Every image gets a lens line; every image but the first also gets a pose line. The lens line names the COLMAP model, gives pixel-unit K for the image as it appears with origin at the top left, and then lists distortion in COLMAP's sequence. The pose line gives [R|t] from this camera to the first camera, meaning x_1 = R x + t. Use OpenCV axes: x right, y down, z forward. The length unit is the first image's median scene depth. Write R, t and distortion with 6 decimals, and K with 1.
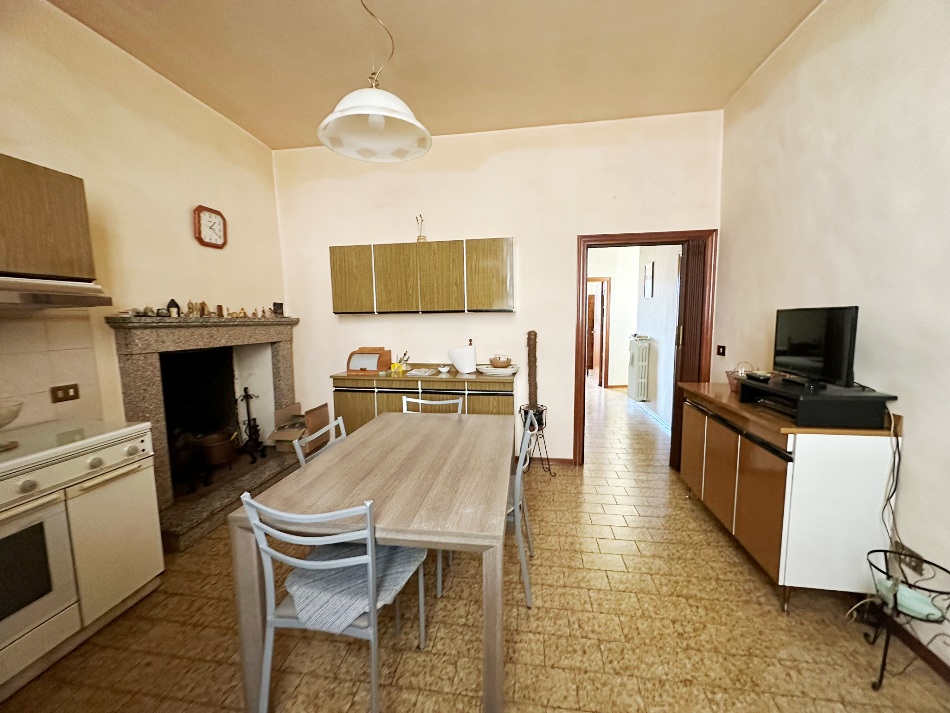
lens RADIAL K [[381.2, 0, 473.8], [0, 381.2, 357.2], [0, 0, 1]] dist [-0.002094, -0.000095]
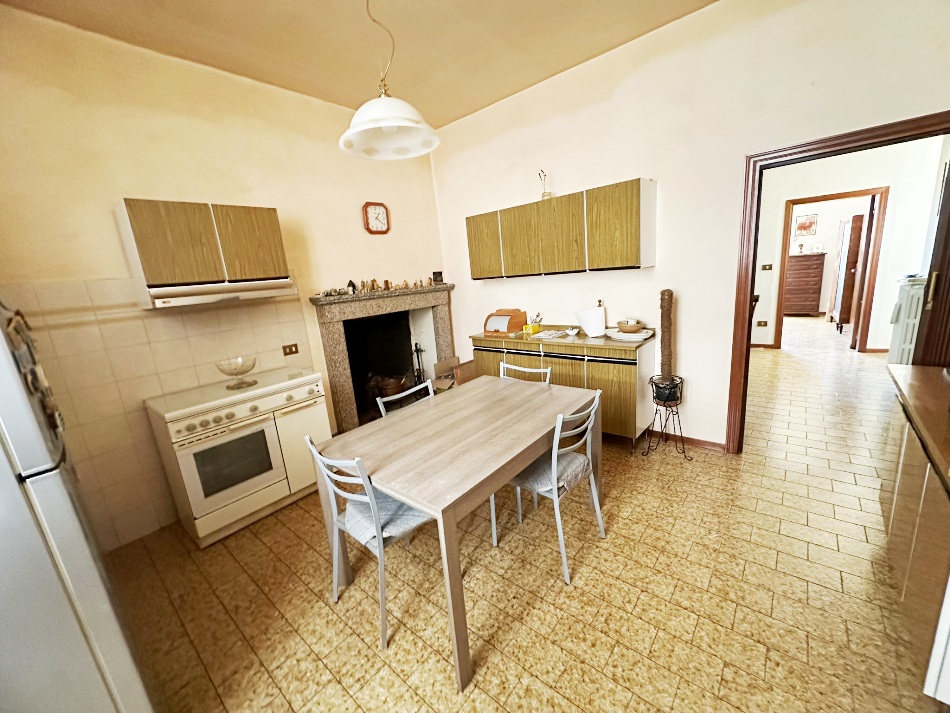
lens RADIAL K [[381.2, 0, 476.2], [0, 381.2, 357.6], [0, 0, 1]] dist [-0.002094, -0.000095]
pose [[0.843120, 0.057092, -0.534686, 0.342052], [0.021000, 0.990093, 0.138833, -0.061861], [0.537315, -0.128281, 0.833568, 0.081205]]
